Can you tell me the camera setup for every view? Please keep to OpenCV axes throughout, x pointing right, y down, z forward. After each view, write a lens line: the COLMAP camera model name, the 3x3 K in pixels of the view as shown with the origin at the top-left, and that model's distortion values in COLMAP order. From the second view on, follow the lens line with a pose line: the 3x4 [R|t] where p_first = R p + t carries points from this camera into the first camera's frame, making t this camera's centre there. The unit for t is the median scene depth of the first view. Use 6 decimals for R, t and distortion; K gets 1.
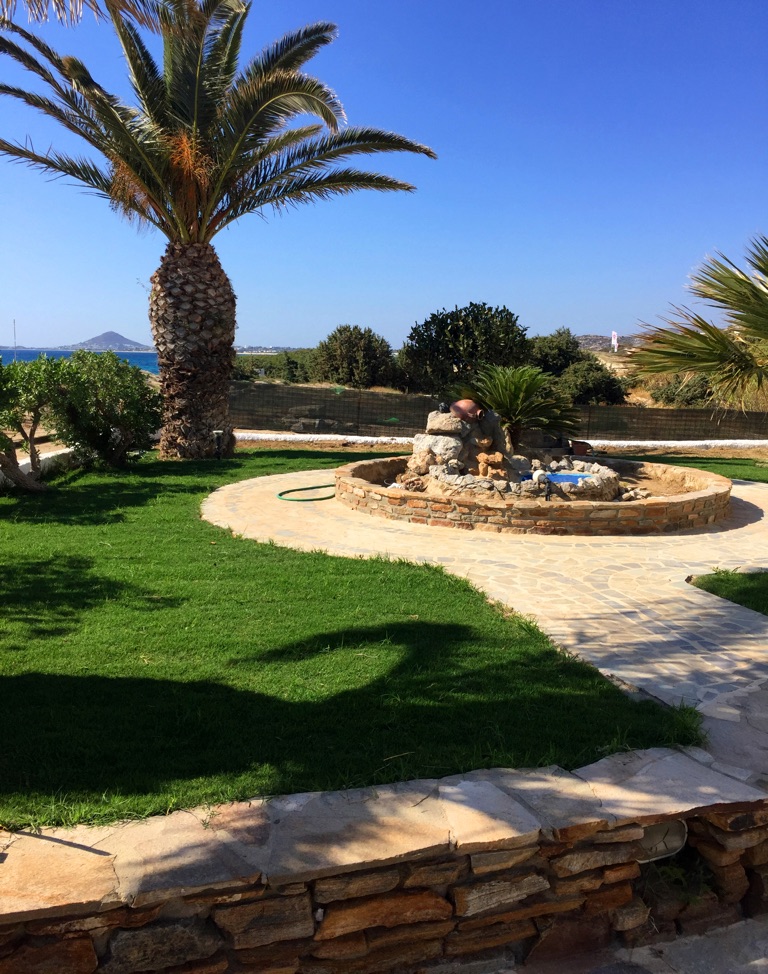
lens RADIAL K [[860.1, 0, 388.5], [0, 860.1, 463.9], [0, 0, 1]] dist [0.076162, -0.122860]
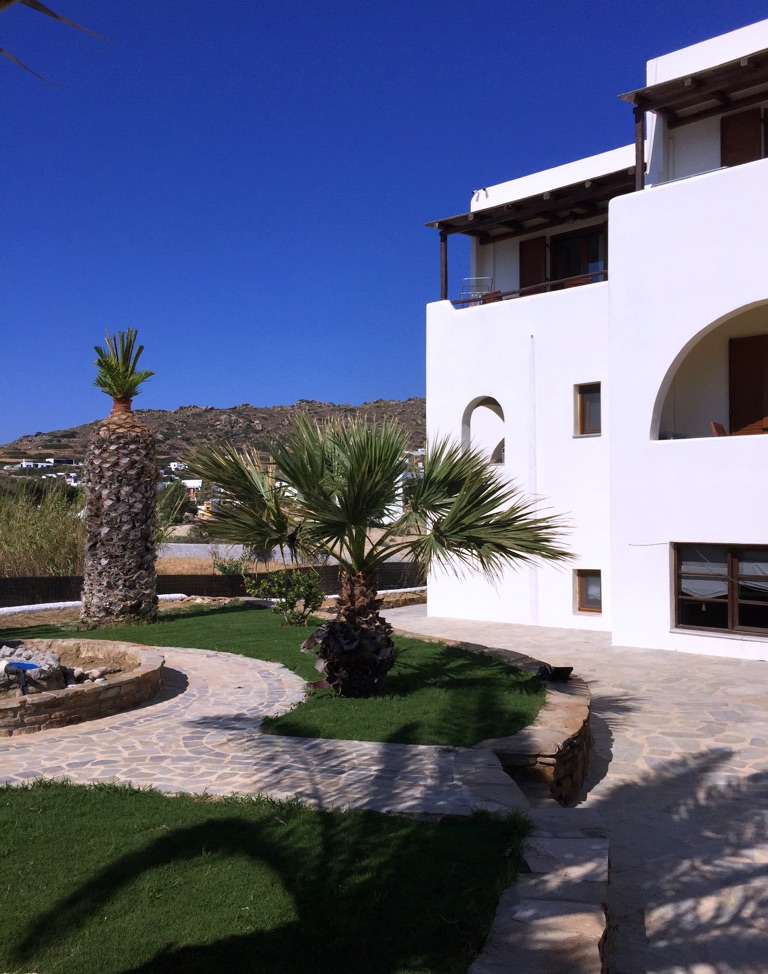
lens RADIAL K [[872.3, 0, 376.8], [0, 872.3, 500.6], [0, 0, 1]] dist [0.018957, -0.004409]
pose [[0.553206, 0.006400, 0.833020, -0.443075], [0.110702, 0.990537, -0.081127, -0.047794], [-0.825656, 0.137097, 0.547263, 0.184550]]
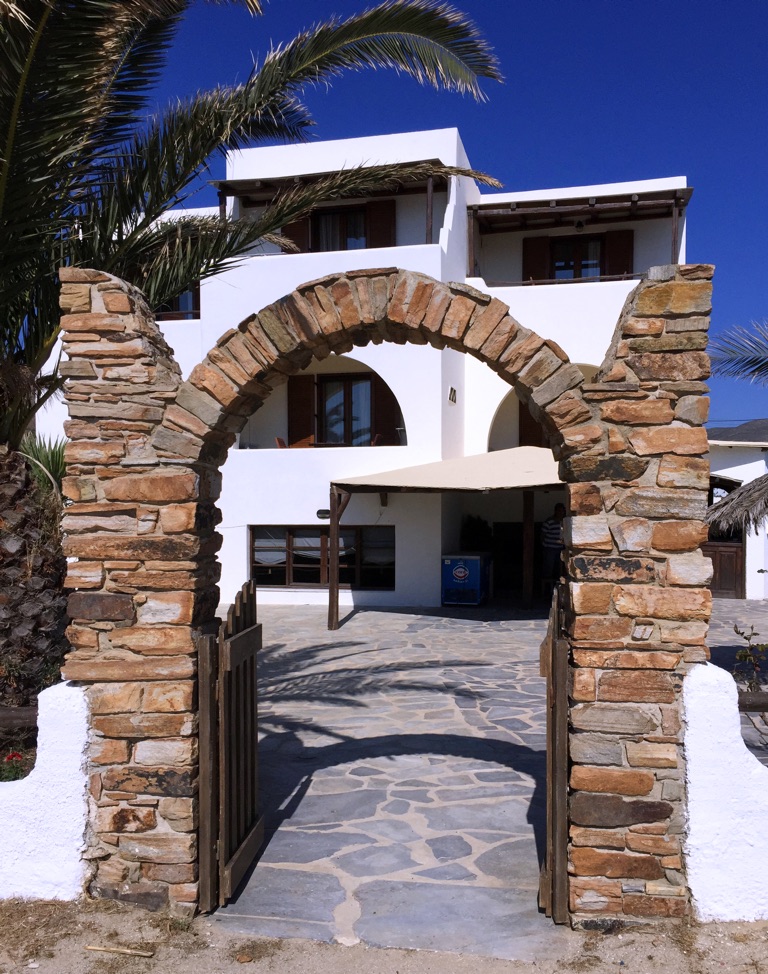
lens RADIAL K [[883.8, 0, 384.0], [0, 883.8, 487.0], [0, 0, 1]] dist [0.010298, 0.001159]
pose [[0.100762, 0.016345, 0.994776, -1.122950], [0.133202, 0.990642, -0.029770, -0.018121], [-0.985953, 0.135506, 0.097642, 0.027945]]
